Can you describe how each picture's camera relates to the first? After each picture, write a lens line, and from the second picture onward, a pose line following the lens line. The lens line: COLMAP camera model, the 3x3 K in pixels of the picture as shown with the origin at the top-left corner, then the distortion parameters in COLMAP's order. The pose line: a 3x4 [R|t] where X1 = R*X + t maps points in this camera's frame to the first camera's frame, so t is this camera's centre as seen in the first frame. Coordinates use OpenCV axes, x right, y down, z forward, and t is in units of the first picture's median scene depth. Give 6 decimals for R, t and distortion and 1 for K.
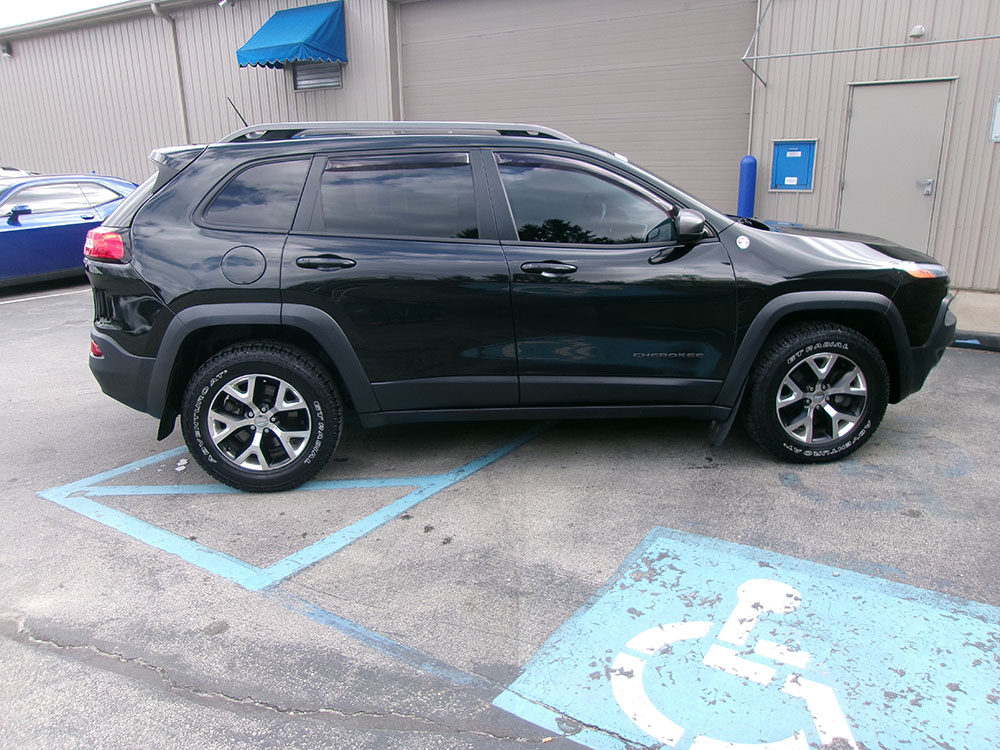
lens RADIAL K [[771.6, 0, 492.3], [0, 771.6, 378.4], [0, 0, 1]] dist [-0.020071, 0.041245]
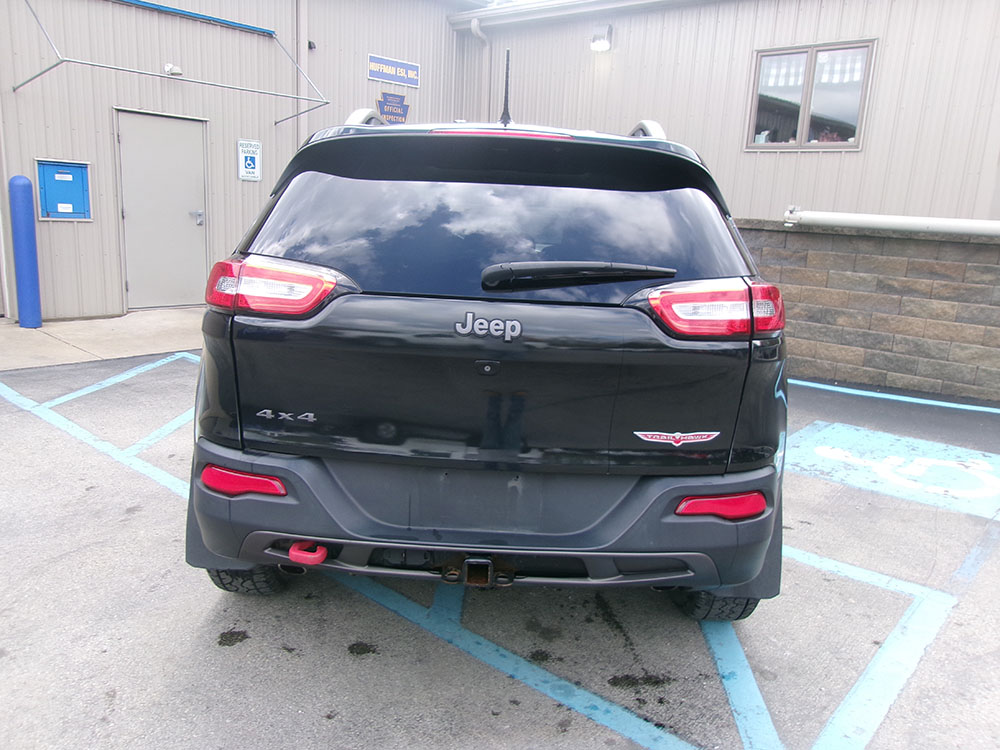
lens RADIAL K [[771.6, 0, 497.1], [0, 771.6, 373.7], [0, 0, 1]] dist [-0.020071, 0.041245]
pose [[0.119269, -0.188218, 0.974858, -1.064070], [0.230563, 0.960276, 0.157195, -0.256850], [-0.965720, 0.206018, 0.157927, 1.089021]]
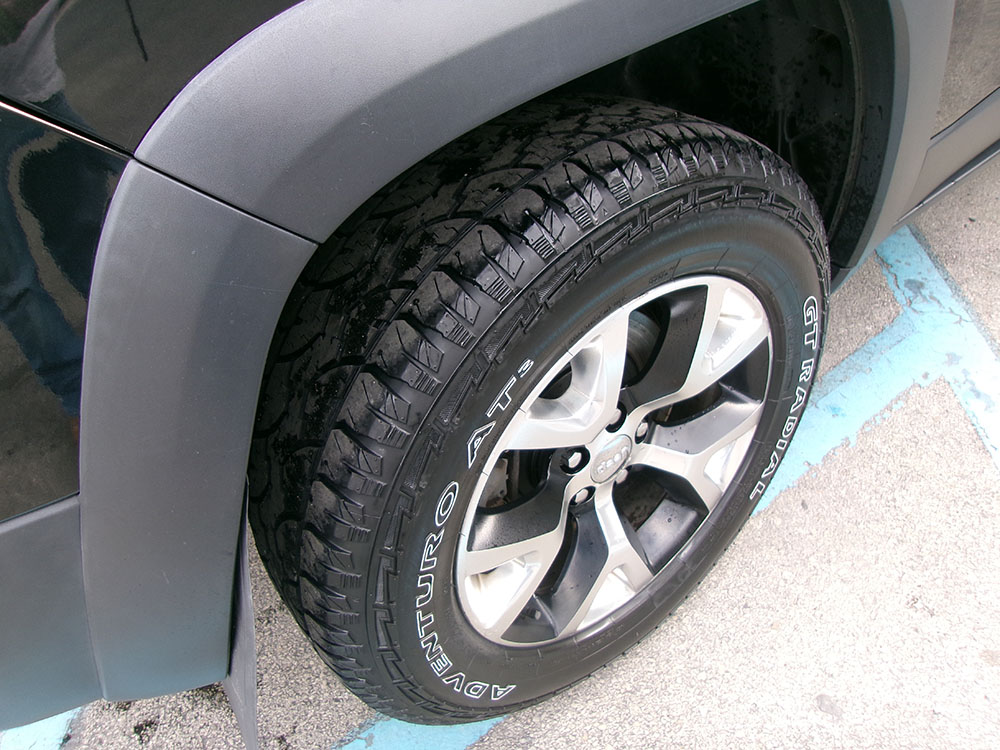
lens RADIAL K [[771.6, 0, 494.3], [0, 771.6, 378.6], [0, 0, 1]] dist [-0.020071, 0.041245]
pose [[0.835401, -0.447701, 0.318856, -0.404023], [0.276612, 0.843749, 0.459971, -0.088805], [-0.474964, -0.296061, 0.828708, 0.833340]]
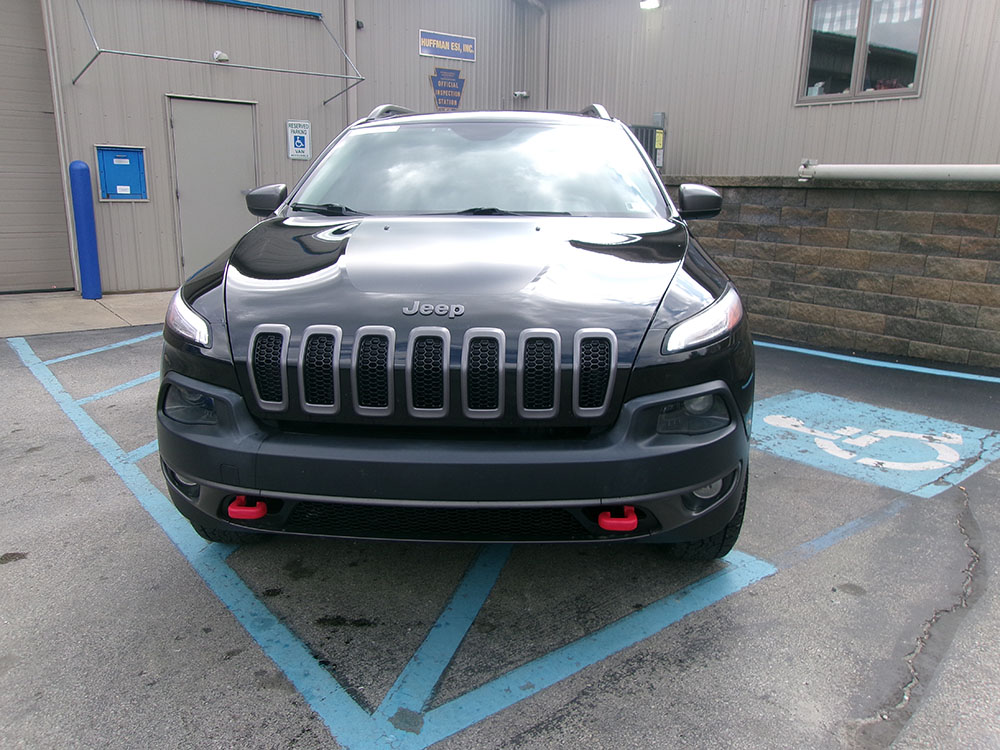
lens RADIAL K [[771.6, 0, 499.5], [0, 771.6, 373.5], [0, 0, 1]] dist [-0.020071, 0.041245]
pose [[0.302255, -0.204616, 0.931007, -0.978936], [0.247578, 0.960023, 0.130616, -0.126588], [-0.920515, 0.191017, 0.340831, 0.750476]]
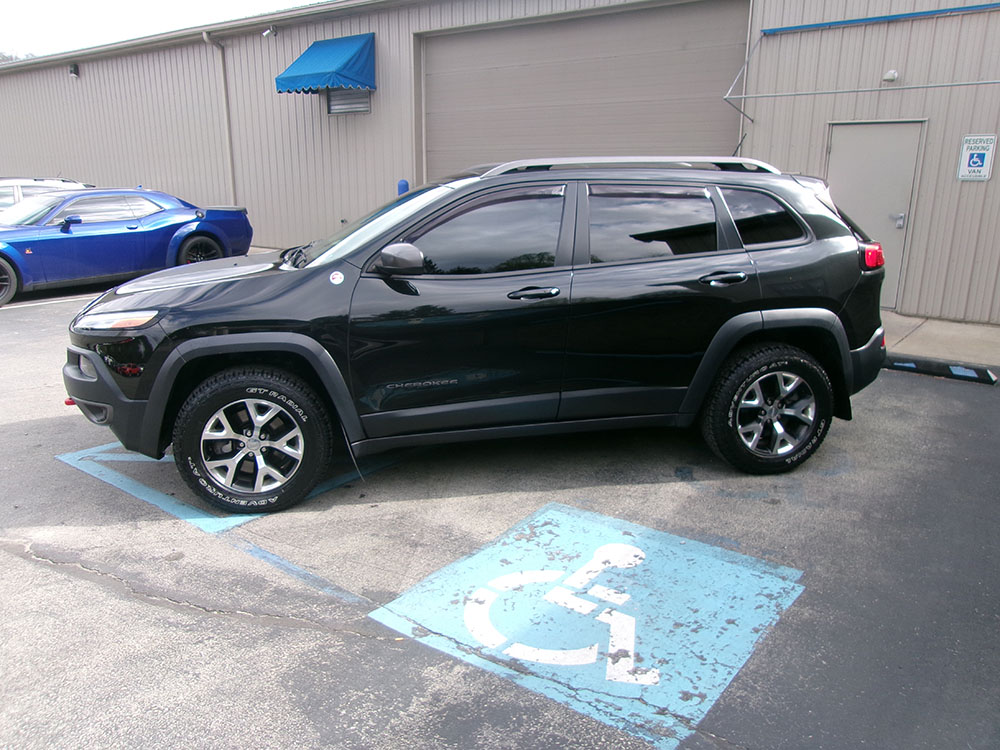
lens RADIAL K [[771.6, 0, 496.3], [0, 771.6, 377.4], [0, 0, 1]] dist [-0.020071, 0.041245]
pose [[0.997959, 0.036505, -0.052395, 0.167416], [-0.037692, 0.999051, -0.021848, 0.025883], [0.051548, 0.023778, 0.998387, -0.184382]]
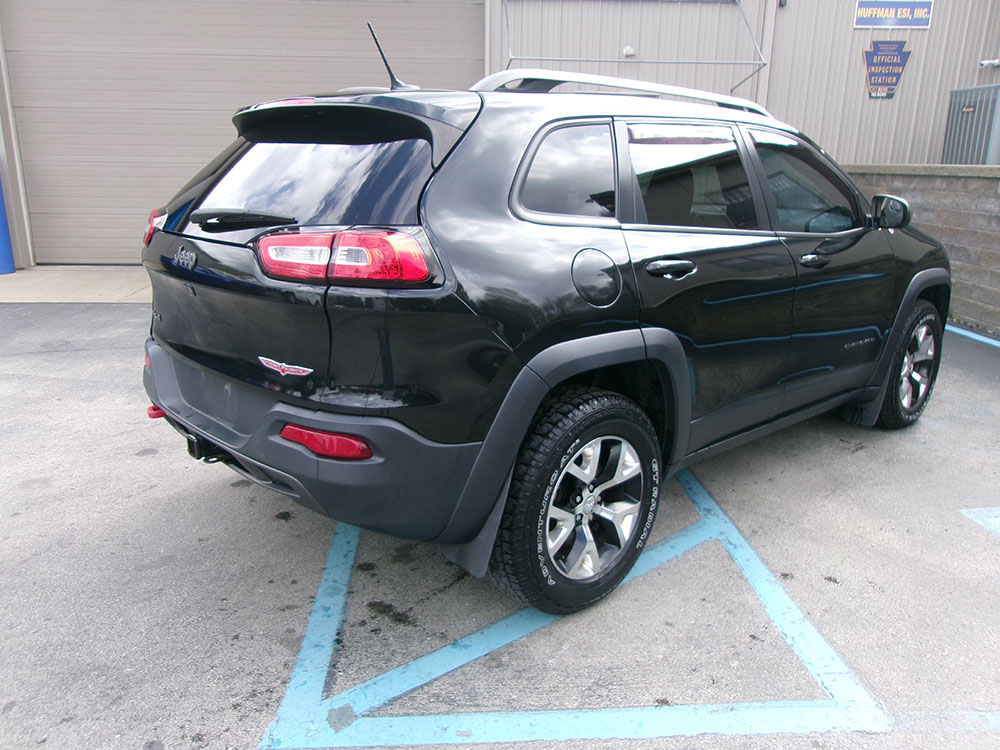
lens RADIAL K [[771.6, 0, 495.6], [0, 771.6, 379.2], [0, 0, 1]] dist [-0.020071, 0.041245]
pose [[0.791721, -0.141937, 0.594164, -0.766099], [0.147838, 0.988239, 0.039083, -0.095101], [-0.592724, 0.056897, 0.803394, 0.500232]]
